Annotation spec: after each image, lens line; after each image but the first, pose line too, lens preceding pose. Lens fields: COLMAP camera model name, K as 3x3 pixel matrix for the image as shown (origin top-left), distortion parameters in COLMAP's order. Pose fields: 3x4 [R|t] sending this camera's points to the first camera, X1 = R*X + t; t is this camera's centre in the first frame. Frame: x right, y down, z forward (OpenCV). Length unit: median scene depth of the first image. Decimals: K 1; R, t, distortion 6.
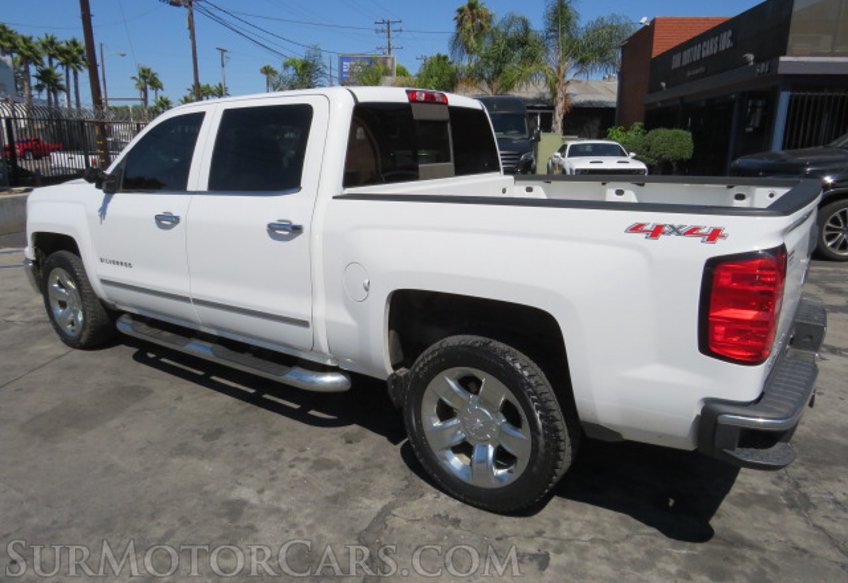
lens RADIAL K [[597.5, 0, 421.8], [0, 597.5, 288.5], [0, 0, 1]] dist [-0.031624, 0.002728]
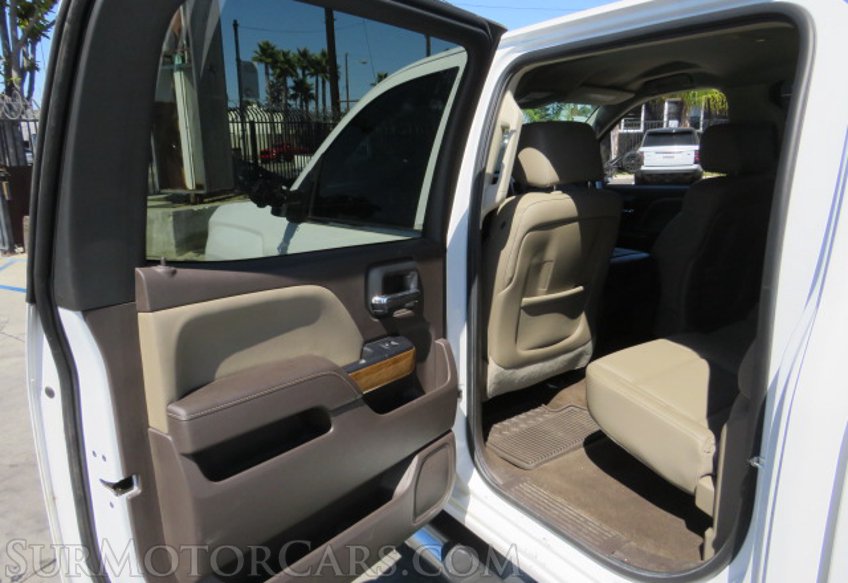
lens RADIAL K [[597.5, 0, 424.1], [0, 597.5, 290.1], [0, 0, 1]] dist [-0.031624, 0.002728]
pose [[0.937456, 0.056616, -0.343469, -0.187715], [-0.054880, 0.998384, 0.014782, -0.107562], [0.343750, 0.004992, 0.939048, 0.471716]]
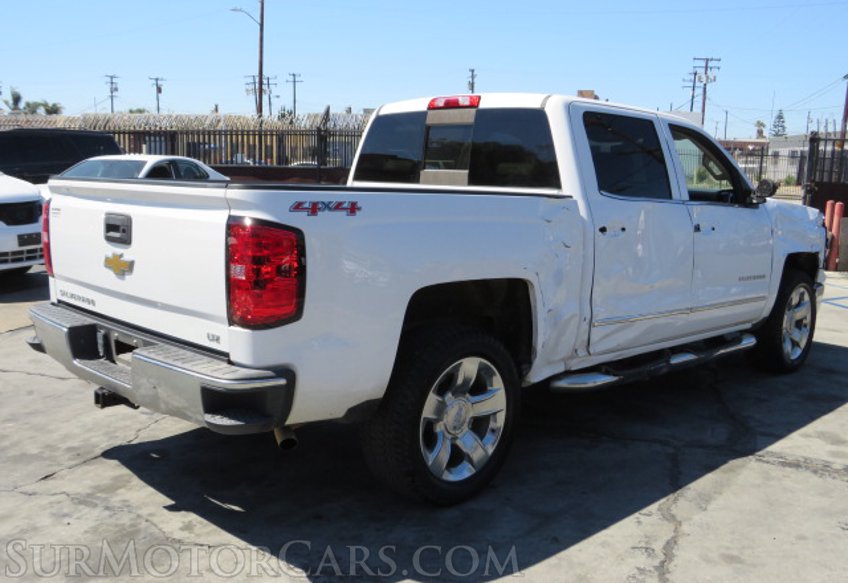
lens RADIAL K [[827.4, 0, 429.5], [0, 827.4, 291.2], [0, 0, 1]] dist [-0.059878, 0.000000]
pose [[-0.149564, 0.141541, -0.978569, 1.194806], [-0.263261, 0.948274, 0.177396, -0.224124], [0.953060, 0.284151, -0.104565, 1.035795]]
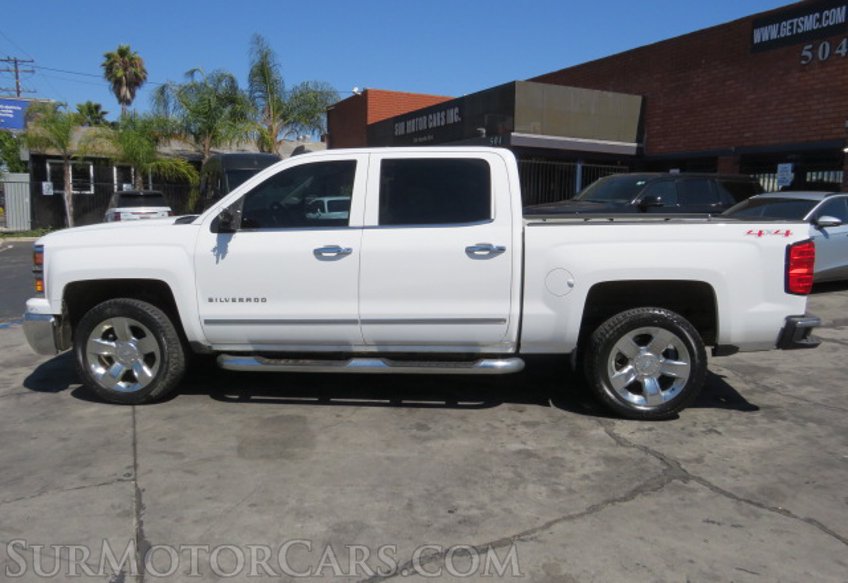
lens RADIAL K [[633.8, 0, 418.6], [0, 633.8, 294.6], [0, 0, 1]] dist [-0.040092, 0.011623]
pose [[0.856932, -0.065598, 0.511238, -0.806882], [0.114157, 0.991390, -0.064141, 0.052780], [-0.502629, 0.113326, 0.857042, -0.088288]]
